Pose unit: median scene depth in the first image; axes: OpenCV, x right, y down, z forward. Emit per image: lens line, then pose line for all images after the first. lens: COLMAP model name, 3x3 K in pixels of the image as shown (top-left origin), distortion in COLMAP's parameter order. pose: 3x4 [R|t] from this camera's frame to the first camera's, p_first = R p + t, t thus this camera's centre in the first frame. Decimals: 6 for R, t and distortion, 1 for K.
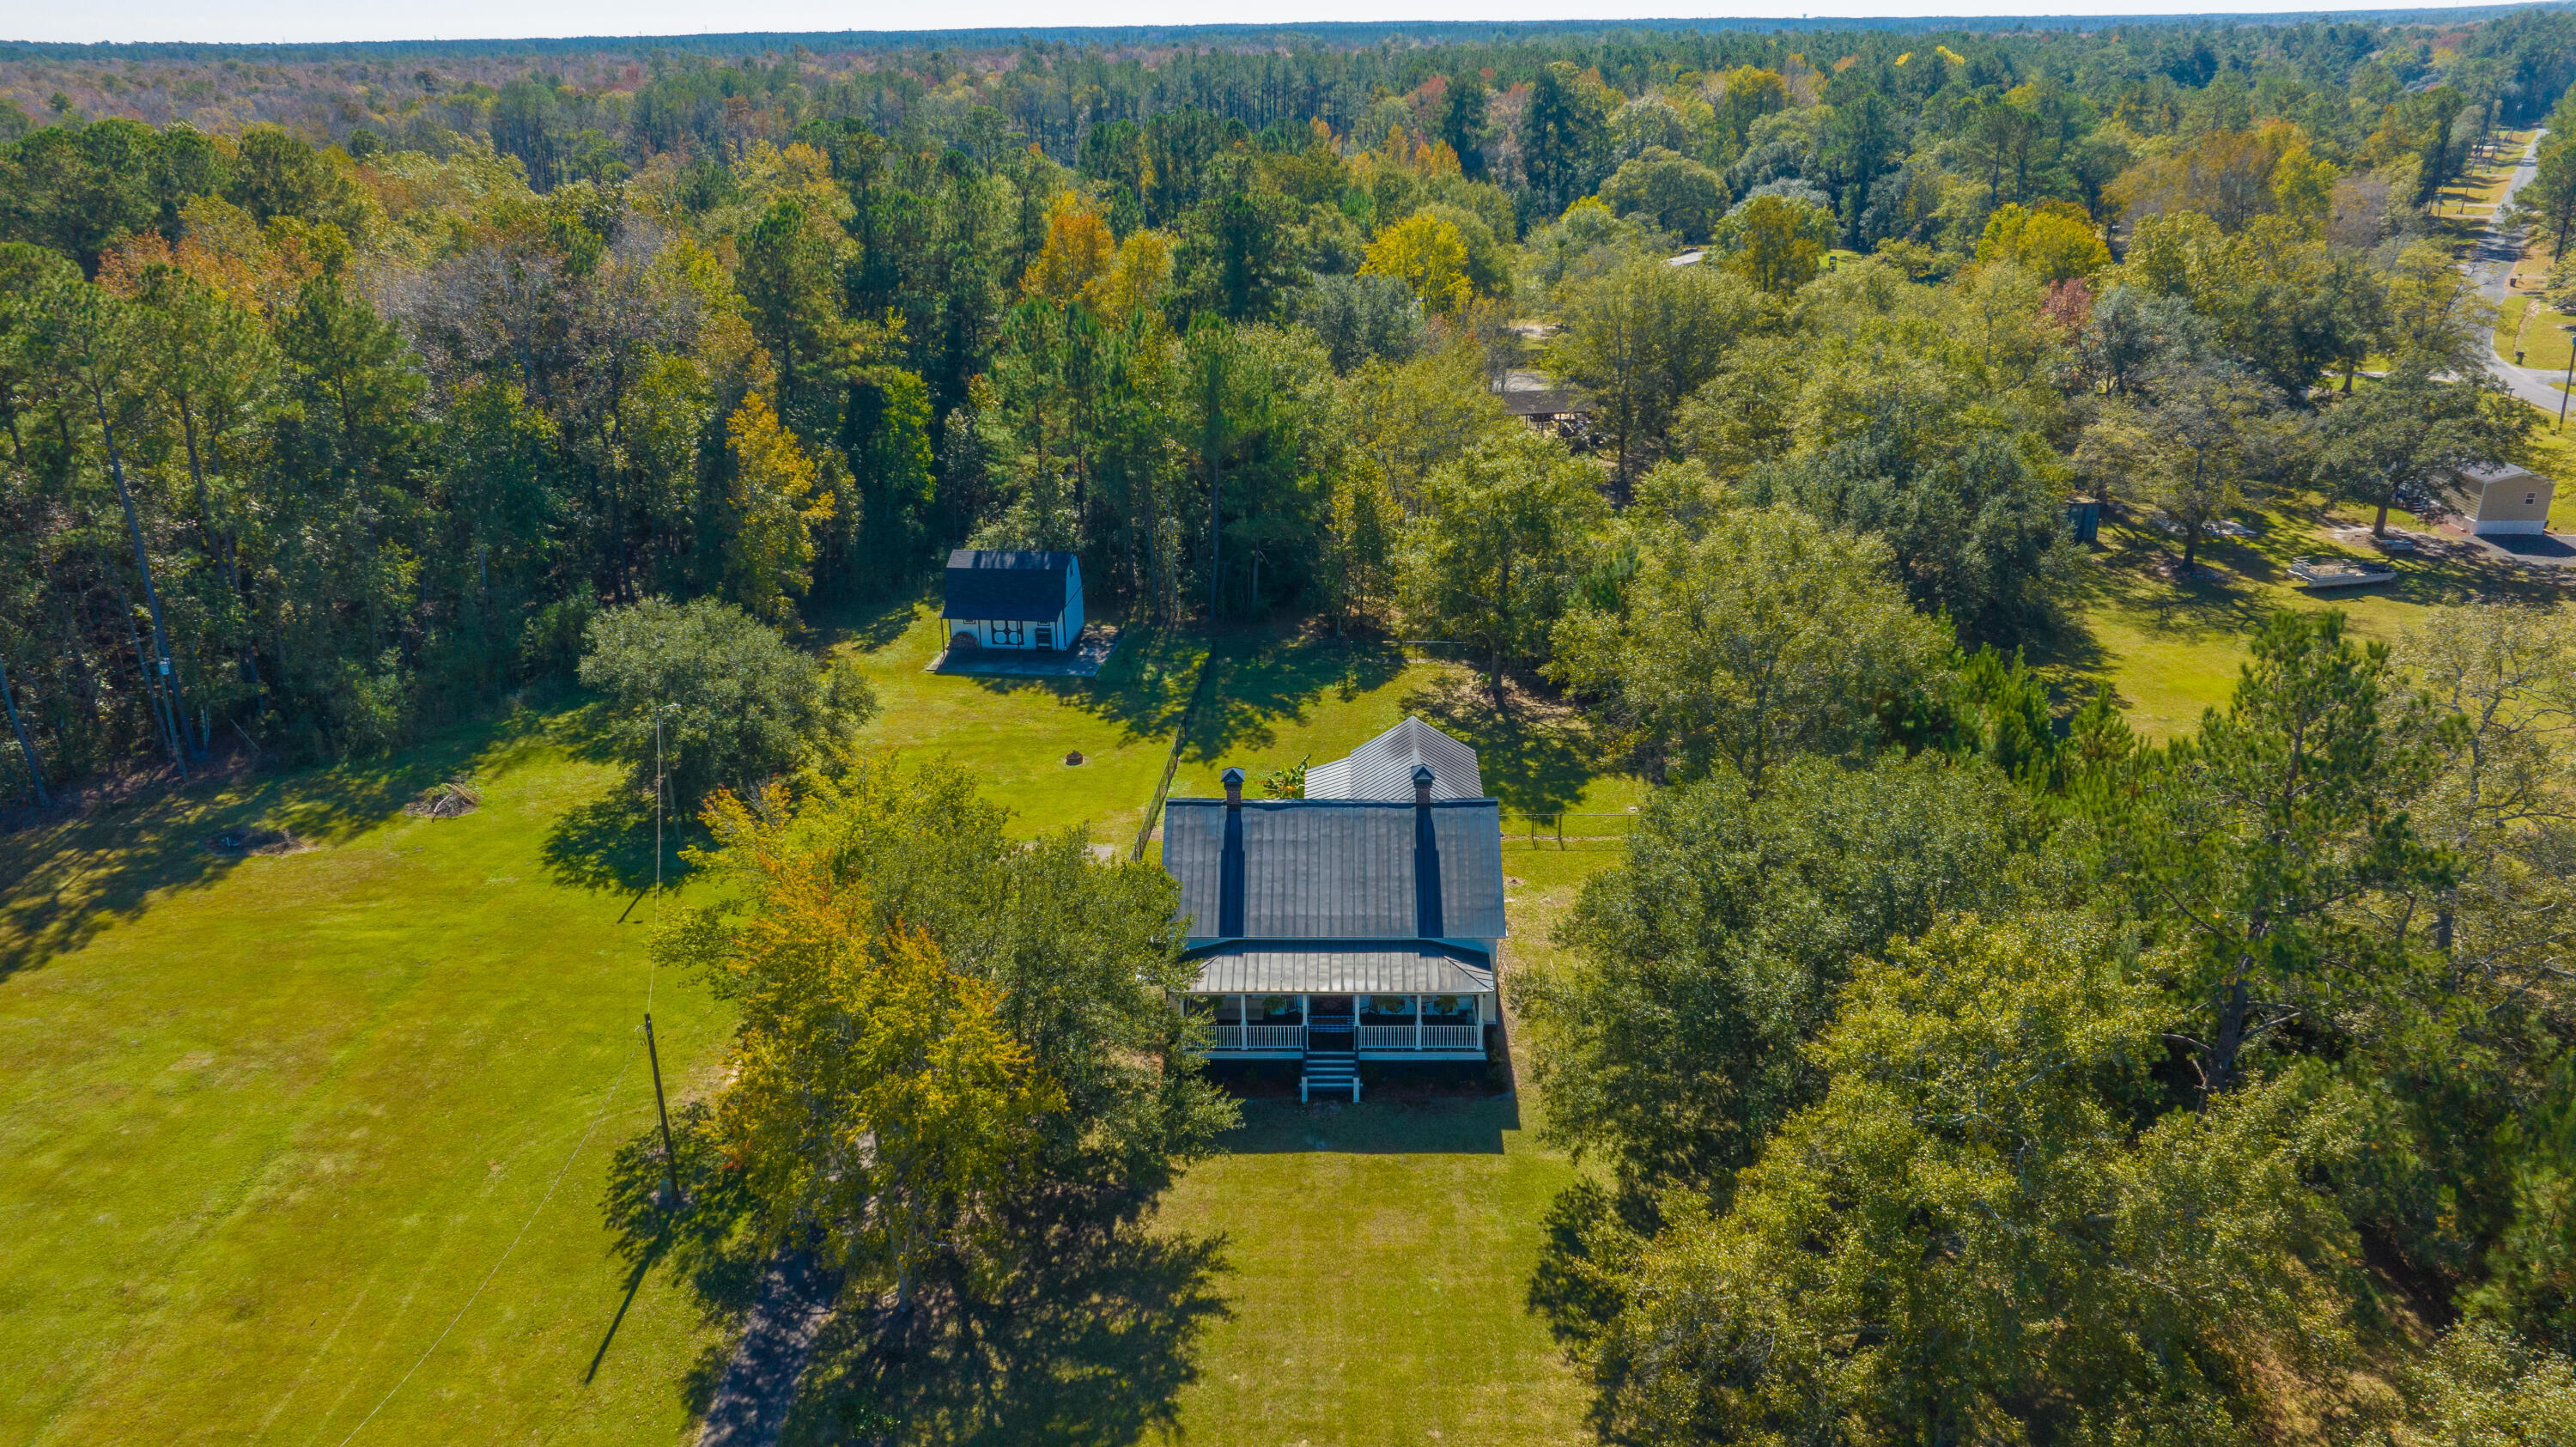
lens RADIAL K [[1789.3, 0, 1287.4], [0, 1789.3, 719.3], [0, 0, 1]] dist [-0.018771, 0.004984]
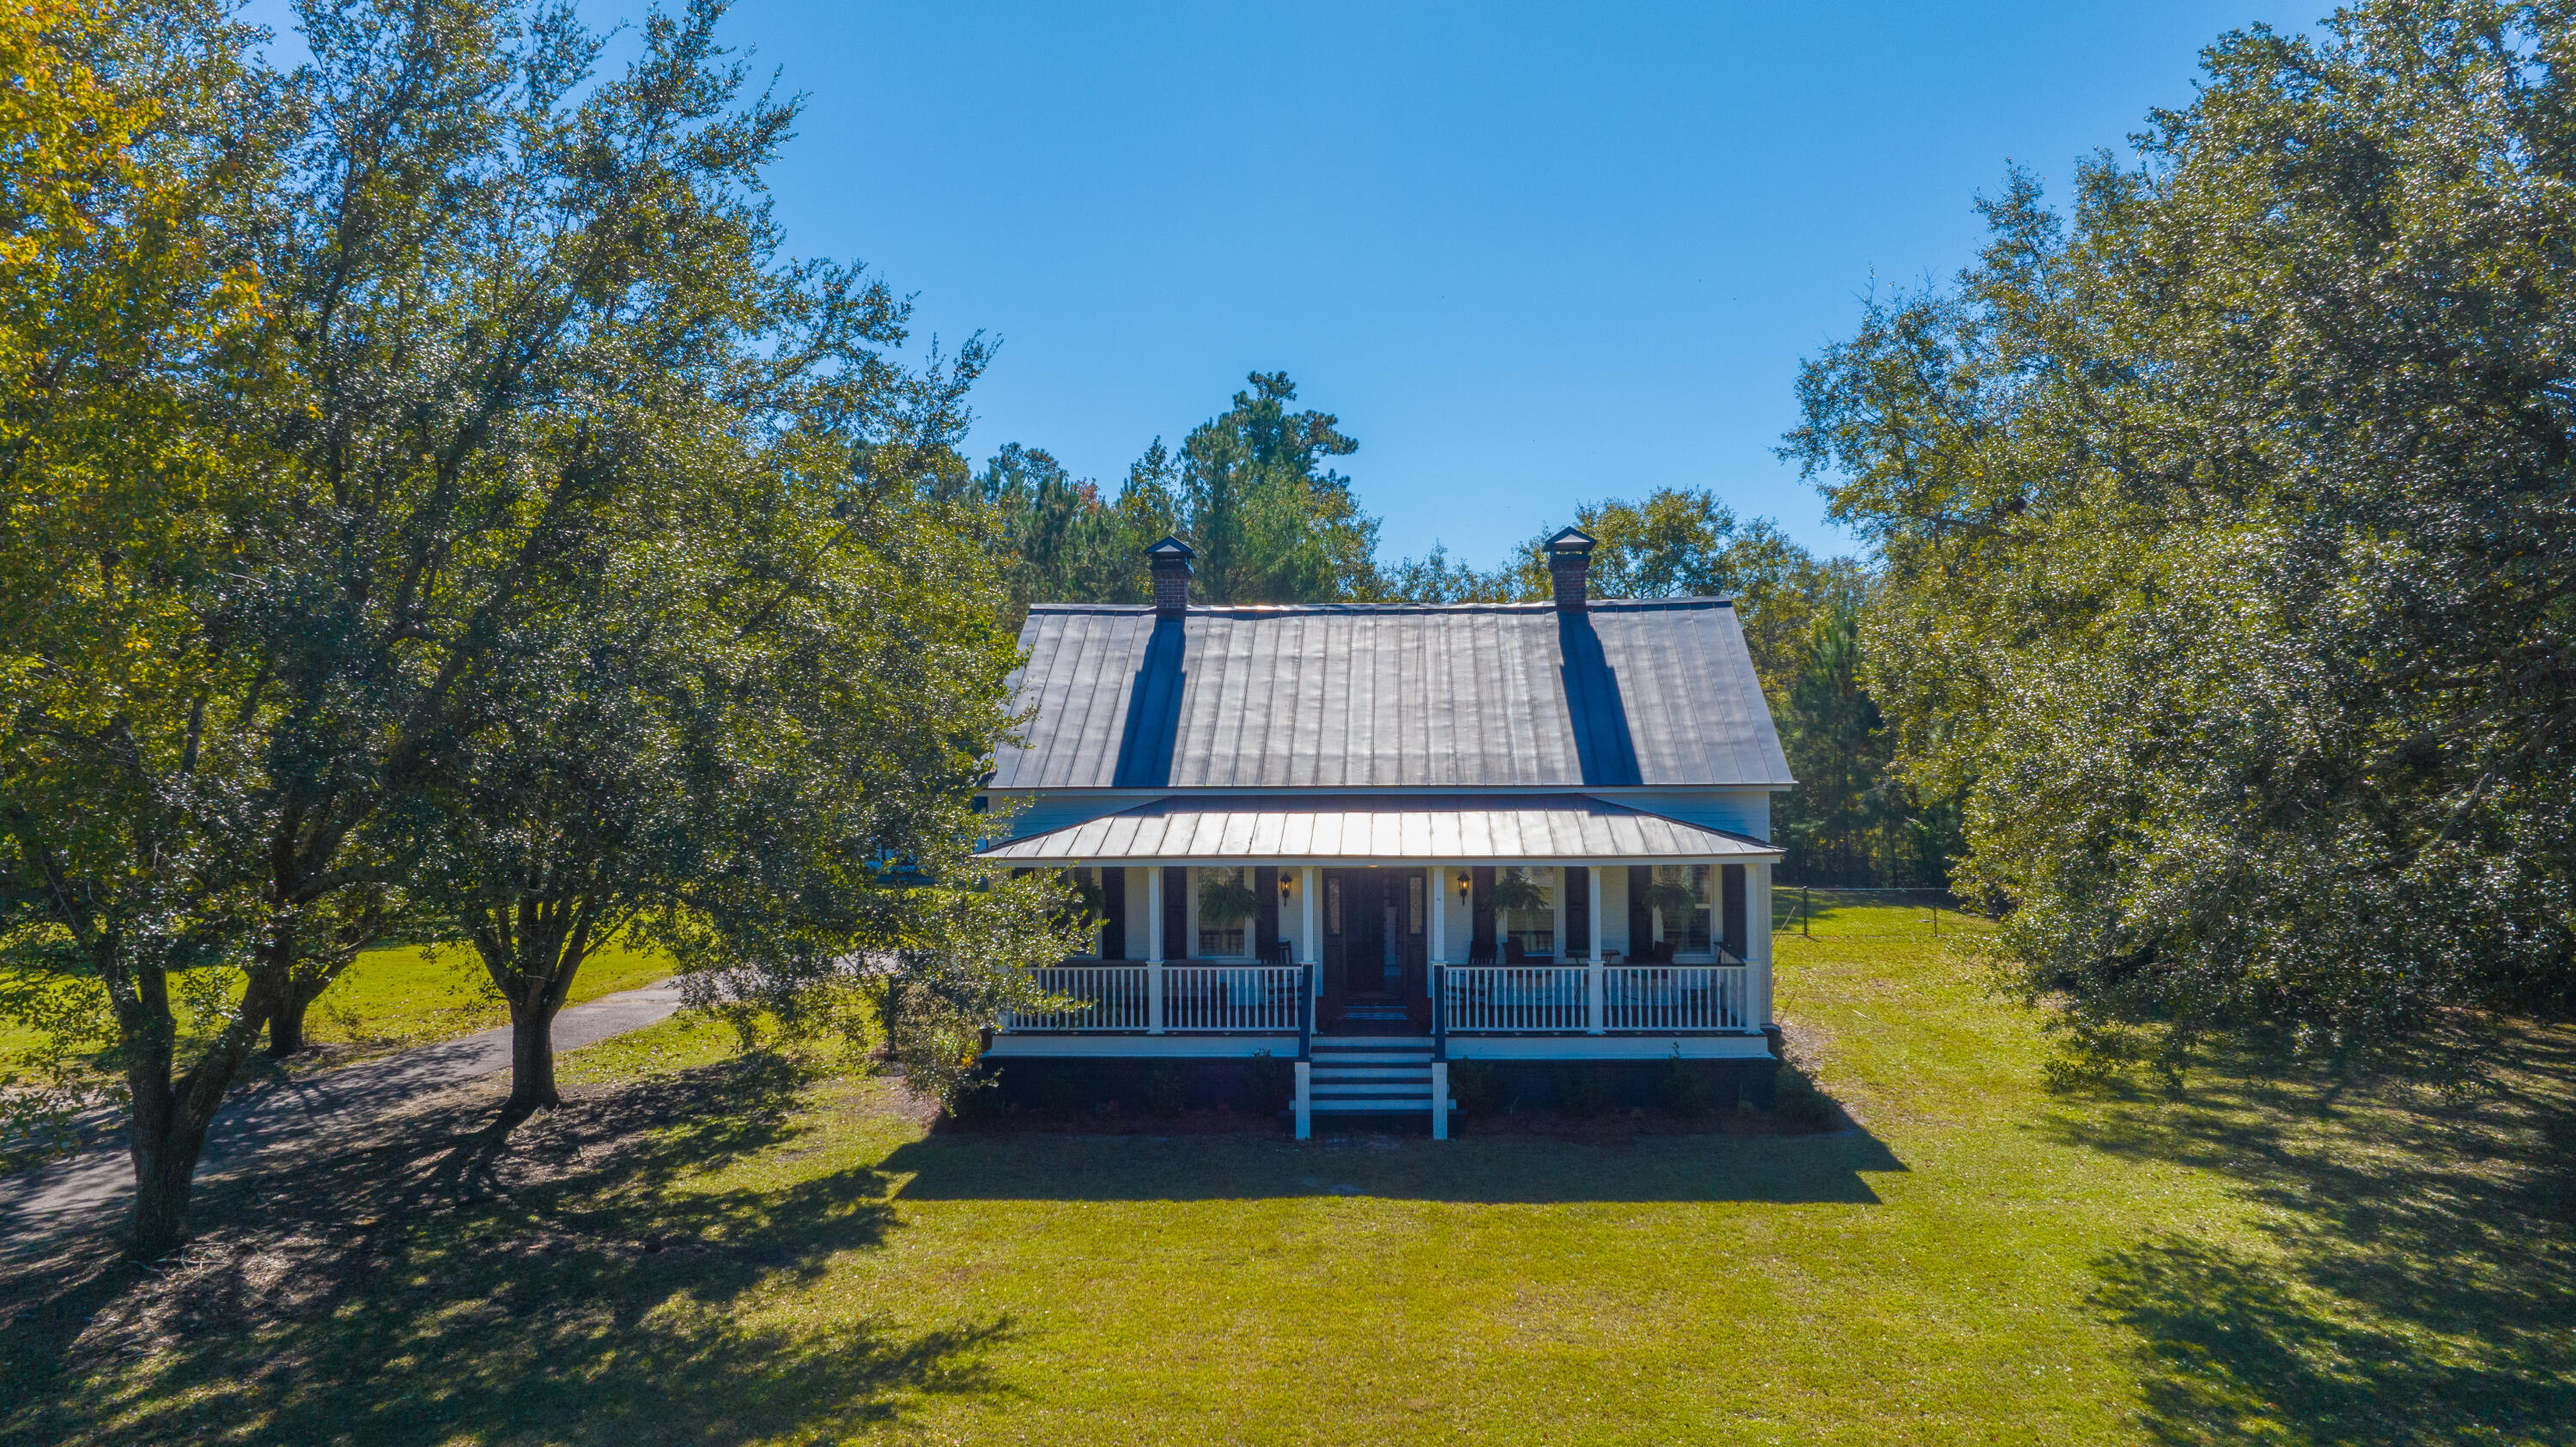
lens RADIAL K [[1789.3, 0, 1294.7], [0, 1789.3, 729.9], [0, 0, 1]] dist [-0.018771, 0.004984]
pose [[0.999561, 0.012812, -0.026703, 0.017629], [-0.021794, 0.928676, -0.370252, 0.281765], [0.020055, 0.370672, 0.928547, 0.636526]]
